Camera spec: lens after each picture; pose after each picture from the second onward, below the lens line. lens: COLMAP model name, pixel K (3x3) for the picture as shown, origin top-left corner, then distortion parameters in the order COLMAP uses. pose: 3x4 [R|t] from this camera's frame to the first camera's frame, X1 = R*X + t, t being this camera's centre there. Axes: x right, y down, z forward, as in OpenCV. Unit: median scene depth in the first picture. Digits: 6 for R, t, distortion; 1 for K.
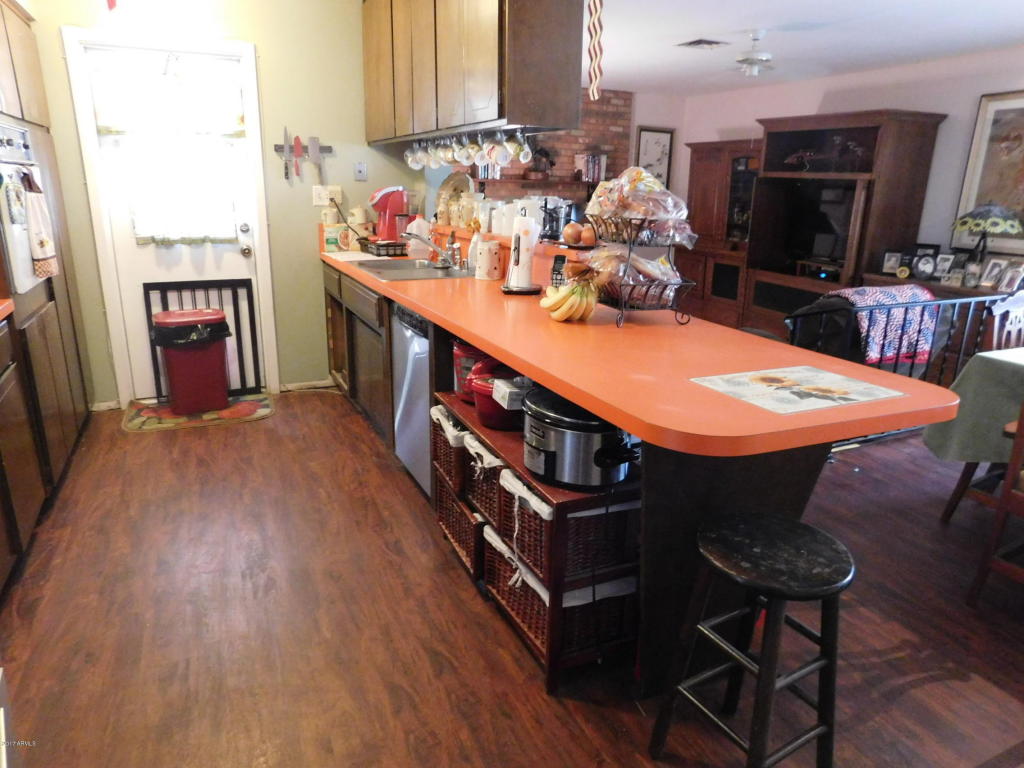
lens RADIAL K [[679.2, 0, 512.5], [0, 679.2, 381.2], [0, 0, 1]] dist [-0.072326, 0.060107]
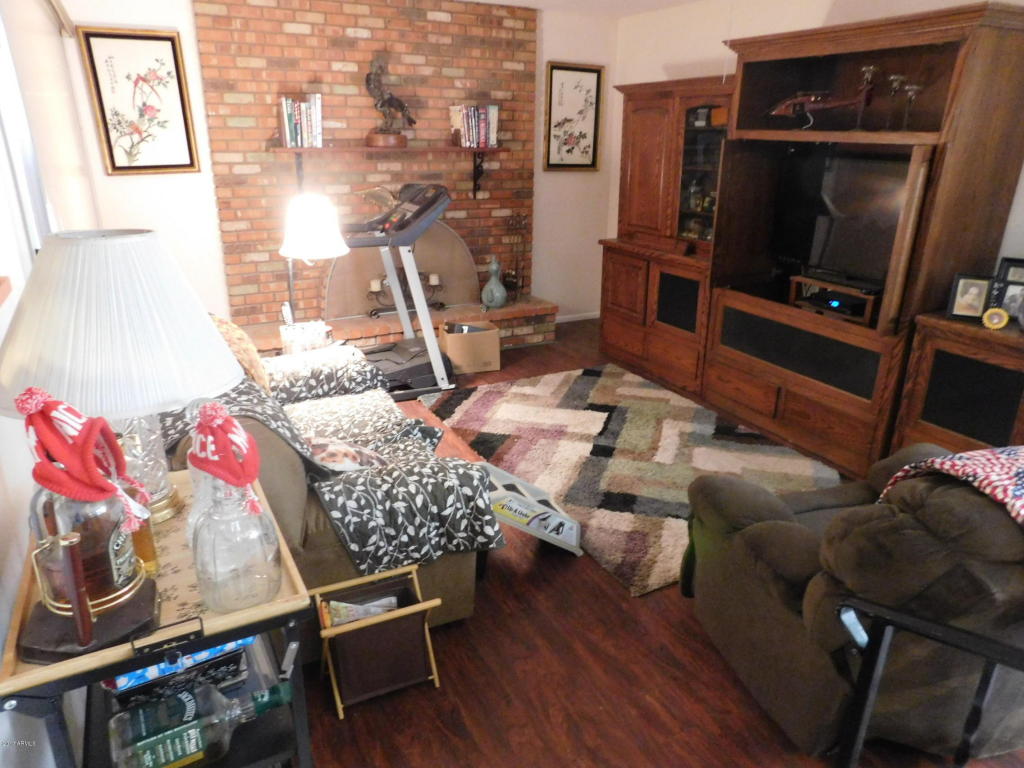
lens RADIAL K [[679.2, 0, 512.5], [0, 679.2, 381.2], [0, 0, 1]] dist [-0.072326, 0.060107]
pose [[0.997994, -0.031087, 0.055153, 0.116867], [0.027680, 0.997723, 0.061507, -0.114223], [-0.056939, -0.059857, 0.996582, 0.349603]]
